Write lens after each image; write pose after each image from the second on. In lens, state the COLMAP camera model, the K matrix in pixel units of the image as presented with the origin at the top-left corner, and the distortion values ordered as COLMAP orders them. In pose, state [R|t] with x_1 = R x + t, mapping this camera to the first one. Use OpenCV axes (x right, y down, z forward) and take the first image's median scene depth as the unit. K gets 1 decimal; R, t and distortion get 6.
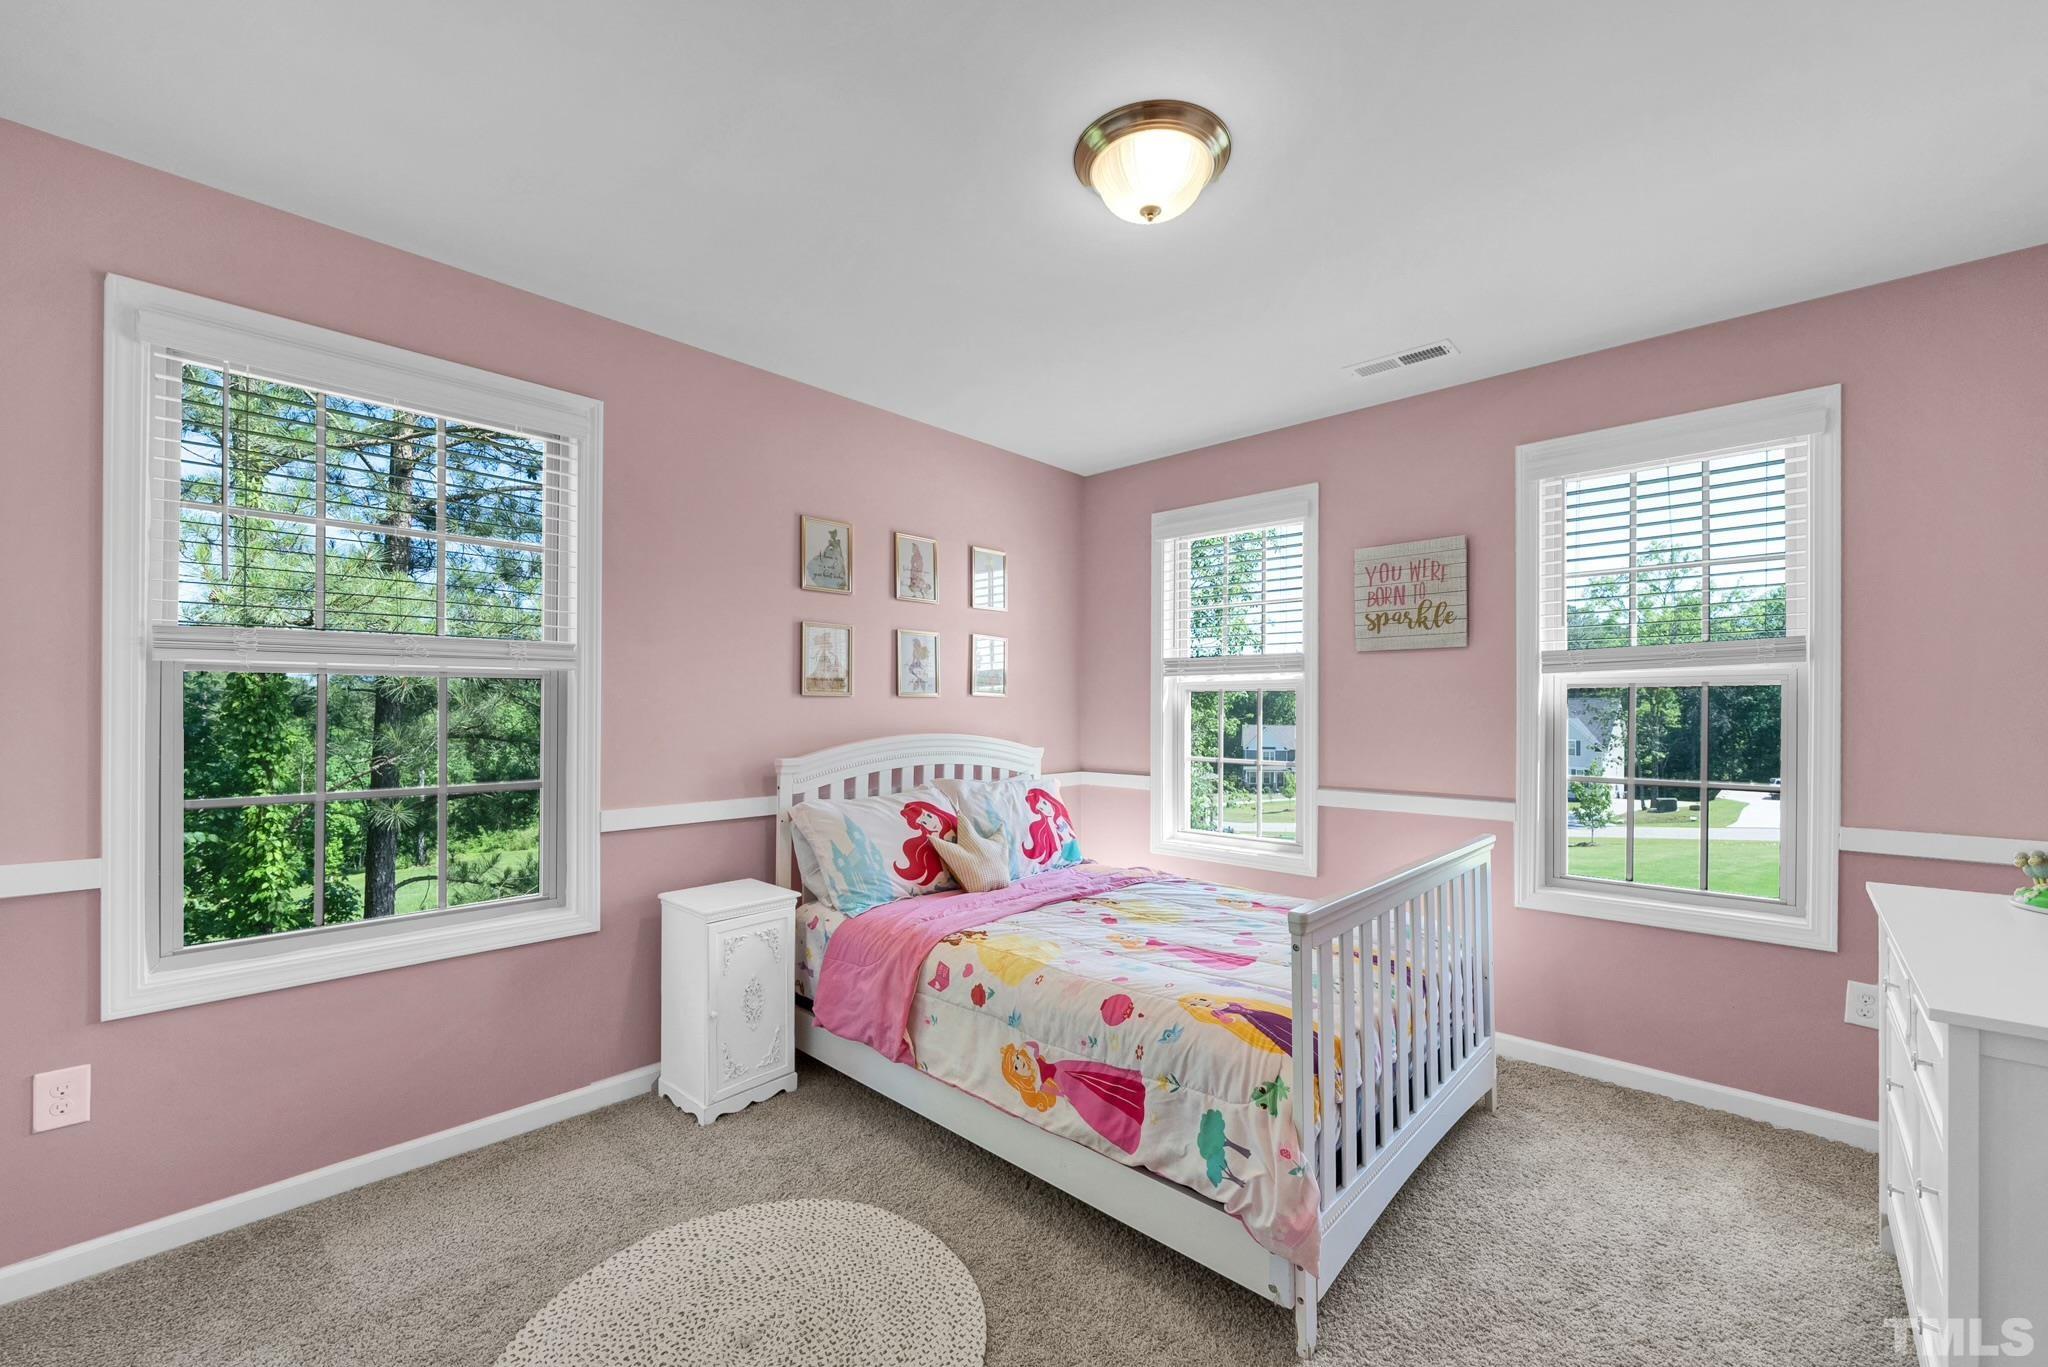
lens RADIAL K [[764.3, 0, 1004.9], [0, 764.3, 685.4], [0, 0, 1]] dist [-0.001922, -0.000431]
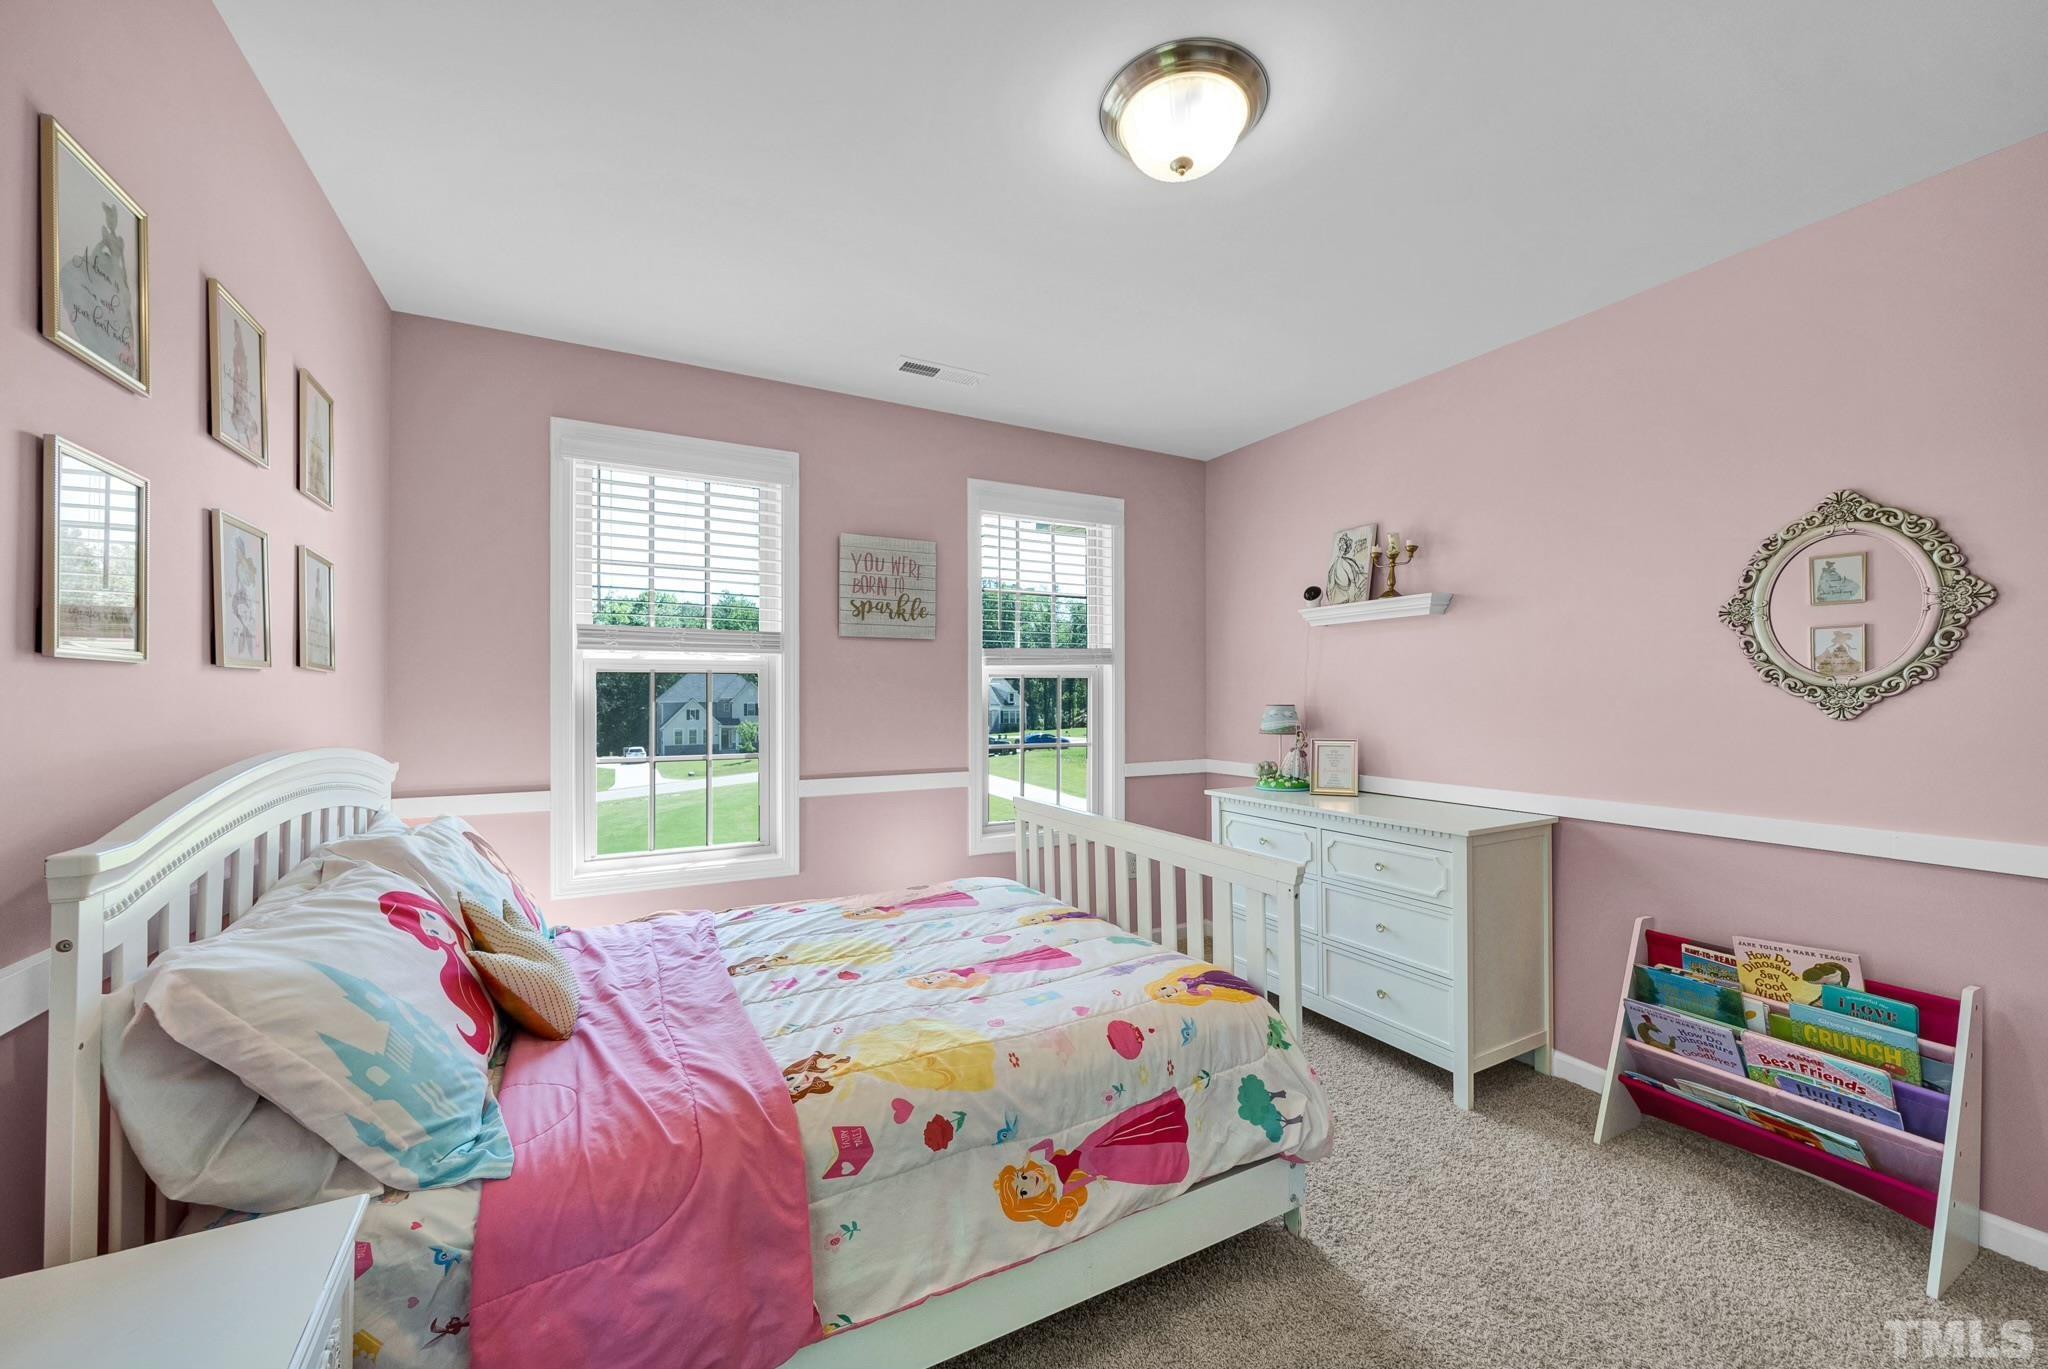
lens RADIAL K [[764.3, 0, 1004.9], [0, 764.3, 686.4], [0, 0, 1]] dist [-0.001922, -0.000431]
pose [[0.347398, 0.009252, 0.937672, -0.595508], [-0.025131, 0.999684, -0.000554, 0.023472], [-0.937381, -0.023372, 0.347521, 0.694474]]
